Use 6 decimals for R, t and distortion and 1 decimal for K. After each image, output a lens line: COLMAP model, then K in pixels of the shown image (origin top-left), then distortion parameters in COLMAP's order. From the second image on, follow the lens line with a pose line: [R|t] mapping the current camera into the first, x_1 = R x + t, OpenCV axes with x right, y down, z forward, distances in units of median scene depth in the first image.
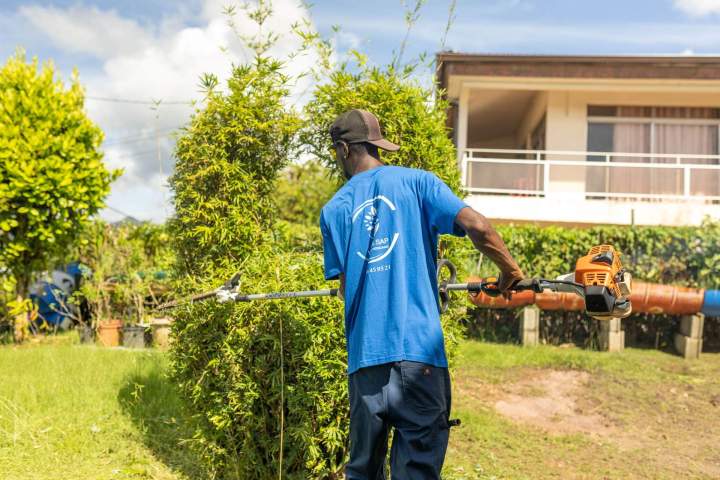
lens RADIAL K [[677.0, 0, 356.7], [0, 677.0, 237.7], [0, 0, 1]] dist [-0.003118, 0.000000]
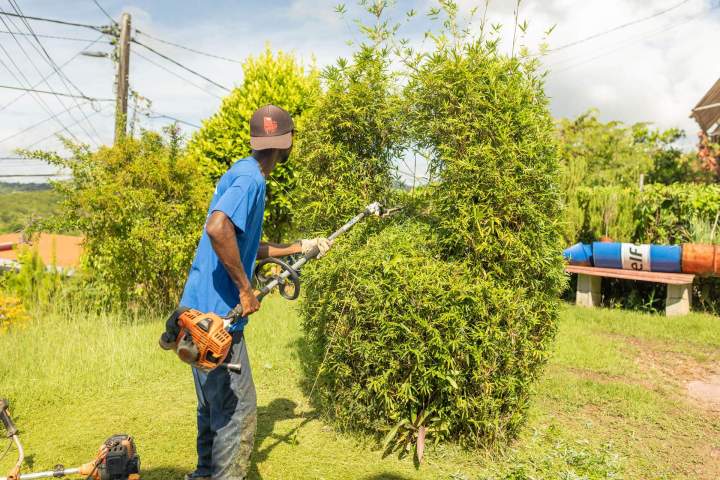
lens RADIAL K [[677.0, 0, 368.3], [0, 677.0, 224.4], [0, 0, 1]] dist [-0.003118, 0.000000]
pose [[0.904786, 0.004634, -0.425842, 0.177909], [0.014001, 0.999077, 0.040620, -0.012038], [0.425637, -0.042715, 0.903885, -0.006687]]
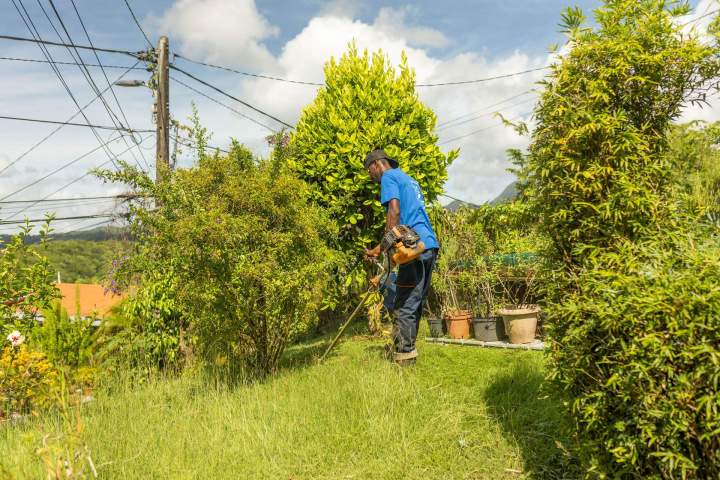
lens RADIAL K [[677.0, 0, 370.7], [0, 677.0, 223.4], [0, 0, 1]] dist [-0.003118, 0.000000]
pose [[0.897404, -0.072185, -0.435264, -0.054896], [0.076924, 0.997014, -0.006748, -0.002971], [0.434451, -0.027427, 0.900278, 0.099383]]
